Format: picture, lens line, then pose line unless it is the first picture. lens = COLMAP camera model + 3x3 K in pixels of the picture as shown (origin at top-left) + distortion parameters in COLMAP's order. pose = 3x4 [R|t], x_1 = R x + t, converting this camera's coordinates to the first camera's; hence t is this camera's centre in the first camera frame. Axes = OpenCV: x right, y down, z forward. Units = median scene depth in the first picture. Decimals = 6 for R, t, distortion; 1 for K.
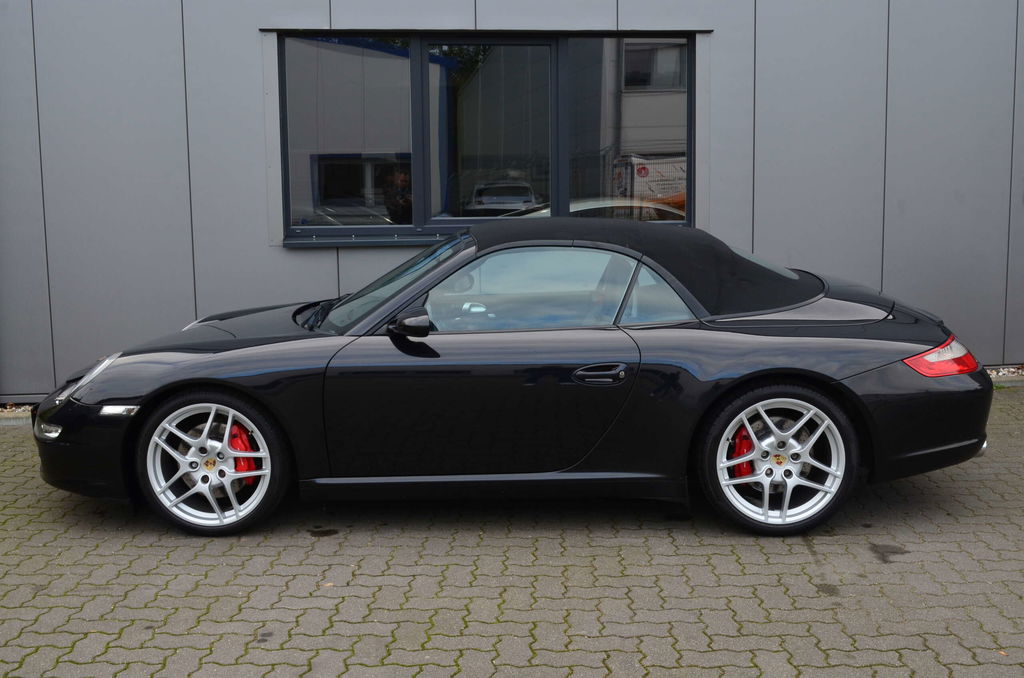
lens RADIAL K [[1138.4, 0, 512.3], [0, 1138.4, 339.9], [0, 0, 1]] dist [-0.047135, 0.000000]
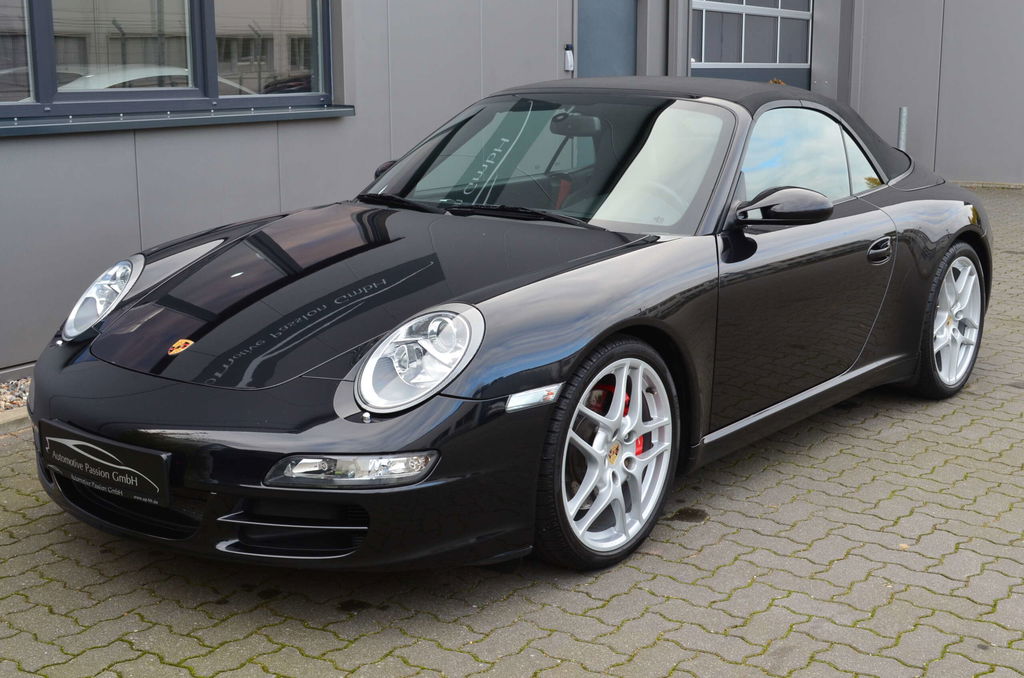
lens RADIAL K [[1338.5, 0, 512.2], [0, 1338.5, 339.5], [0, 0, 1]] dist [-0.029894, 0.000000]
pose [[0.569426, -0.144278, 0.809282, -0.907700], [0.095277, 0.989426, 0.109355, -0.043189], [-0.816503, 0.014837, 0.577151, 0.607484]]
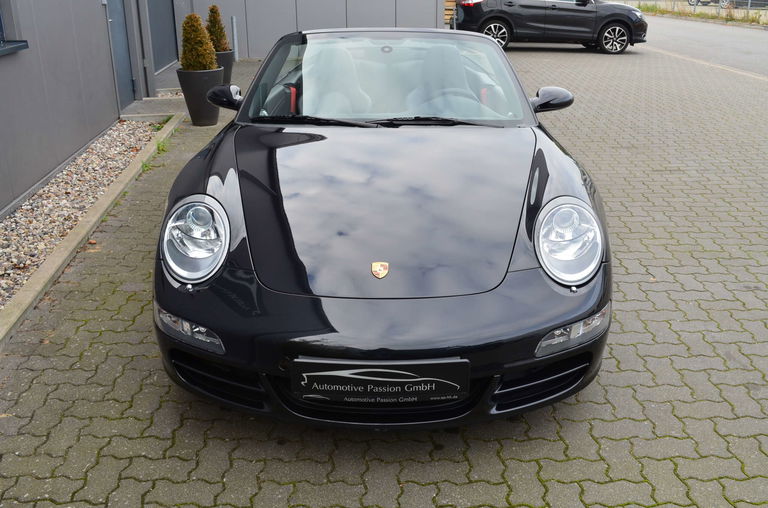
lens RADIAL K [[723.7, 0, 384.2], [0, 723.7, 254.2], [0, 0, 1]] dist [-0.017701, 0.000000]
pose [[-0.061461, -0.333796, 0.940640, -0.878118], [0.139932, 0.930232, 0.339246, -0.153480], [-0.988252, 0.152476, -0.010464, 1.180750]]
